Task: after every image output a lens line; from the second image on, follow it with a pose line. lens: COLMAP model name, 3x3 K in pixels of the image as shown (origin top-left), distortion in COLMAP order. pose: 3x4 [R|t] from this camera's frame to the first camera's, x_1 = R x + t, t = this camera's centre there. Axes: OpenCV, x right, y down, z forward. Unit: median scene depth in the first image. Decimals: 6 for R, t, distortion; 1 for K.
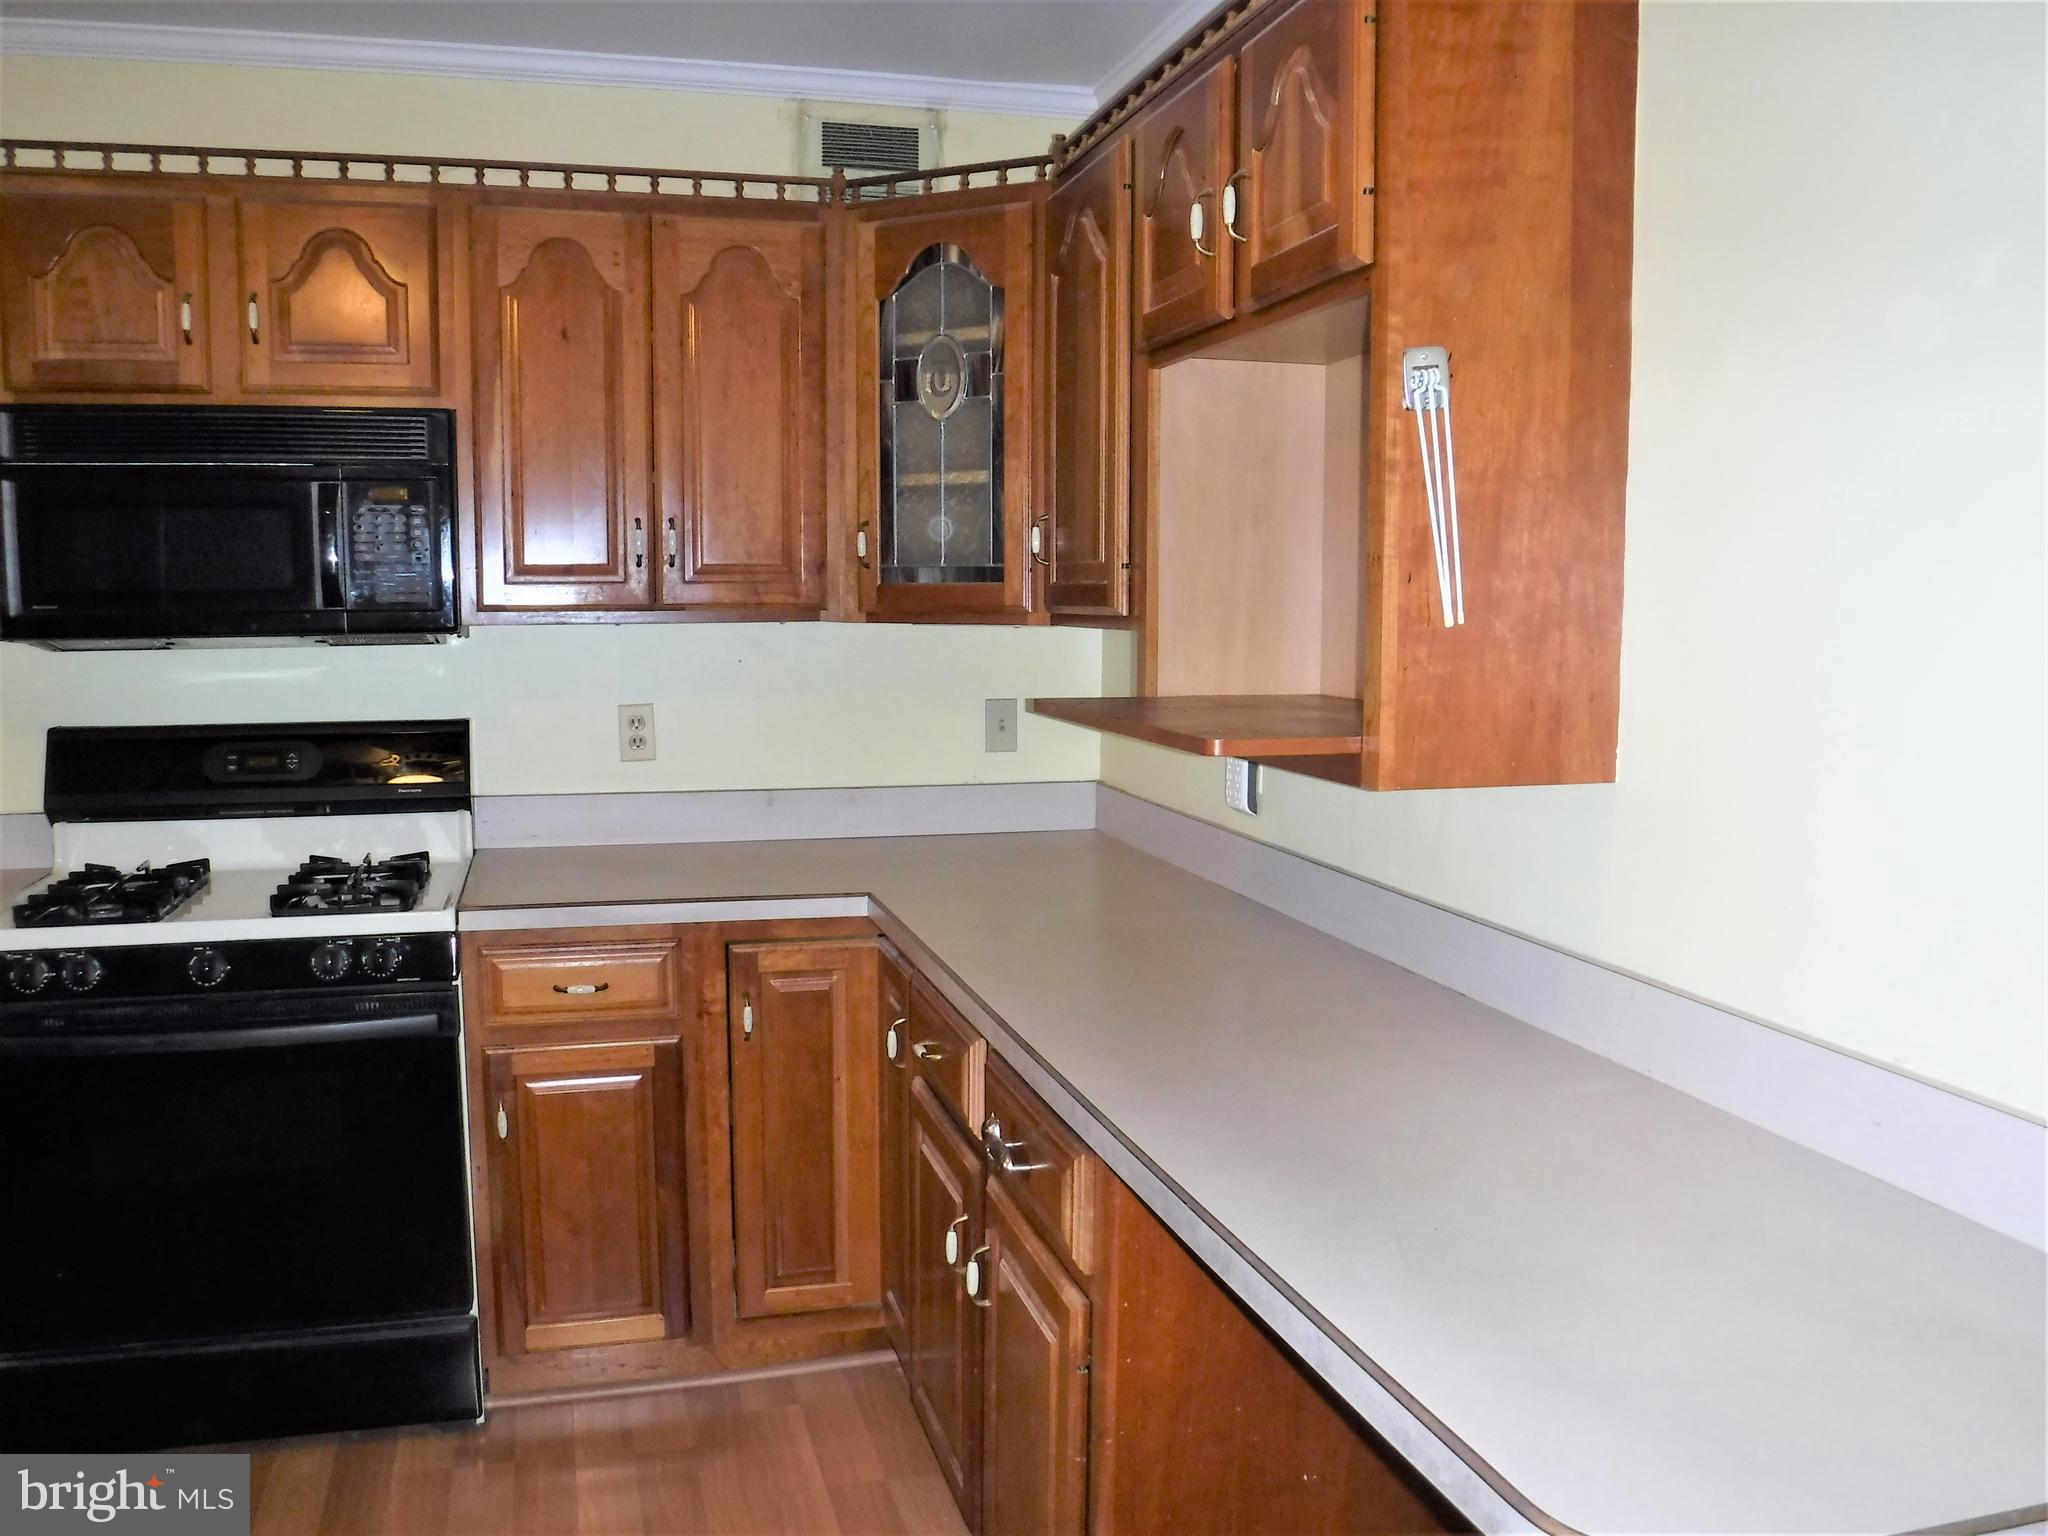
lens RADIAL K [[1664.8, 0, 988.3], [0, 1664.8, 786.6], [0, 0, 1]] dist [-0.091730, 0.039930]
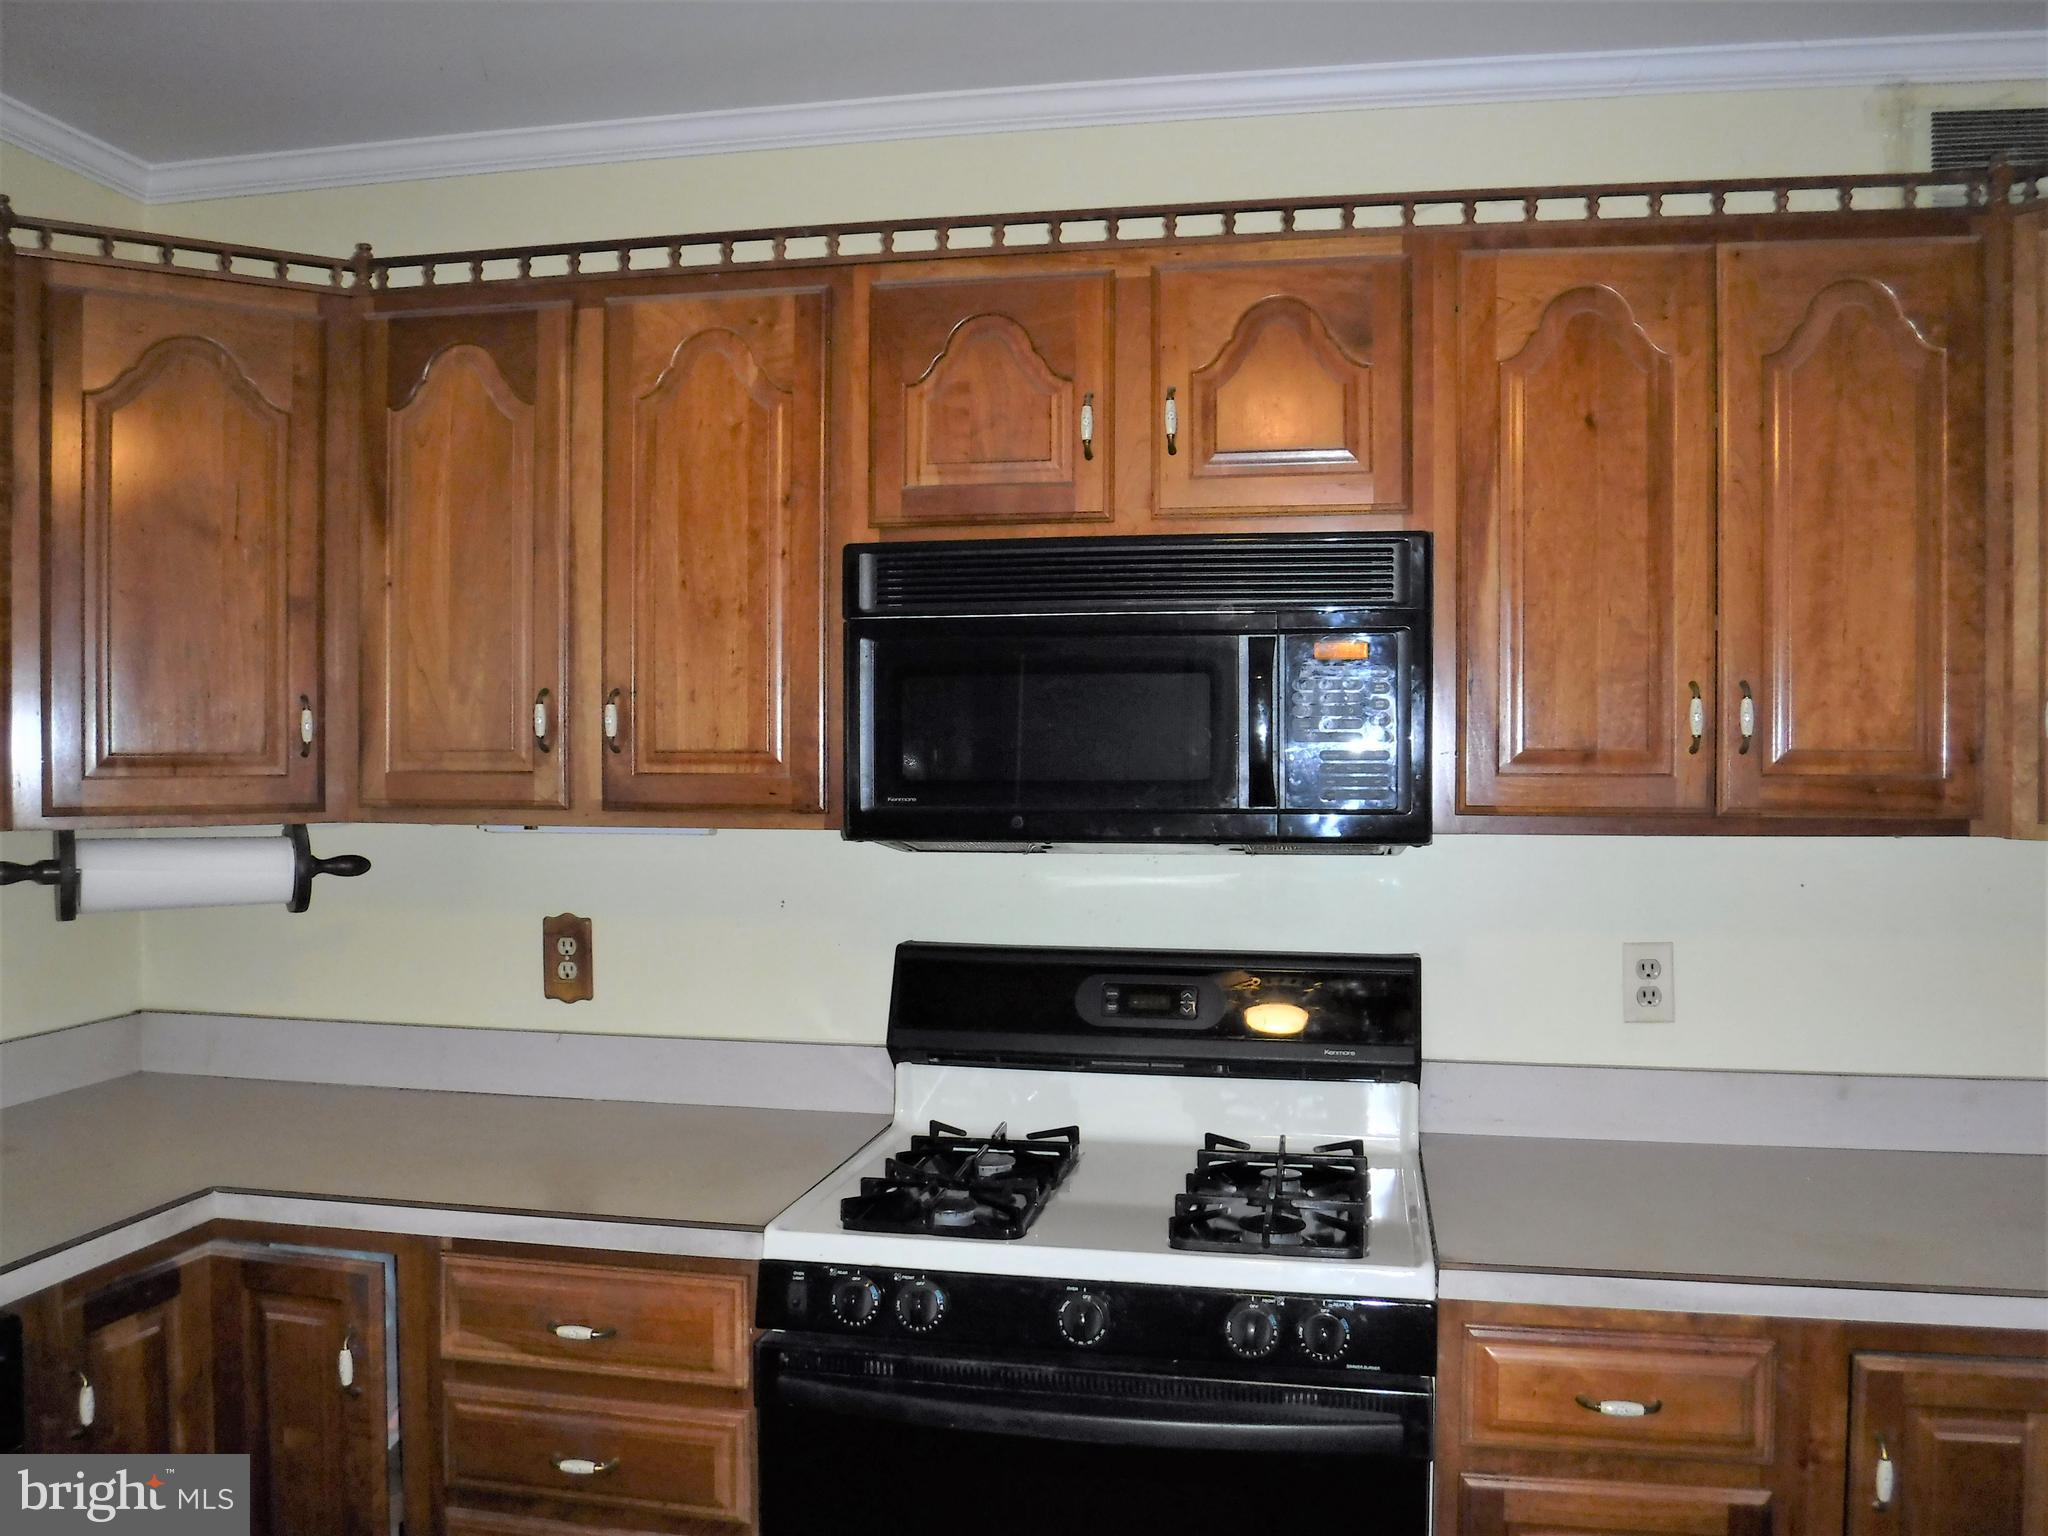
lens RADIAL K [[1657.8, 0, 1022.3], [0, 1657.8, 789.8], [0, 0, 1]] dist [-0.079966, 0.008832]
pose [[0.900708, 0.010429, -0.434300, -0.177678], [-0.051417, 0.995244, -0.082735, -0.050794], [0.431372, 0.096851, 0.896961, 0.298199]]
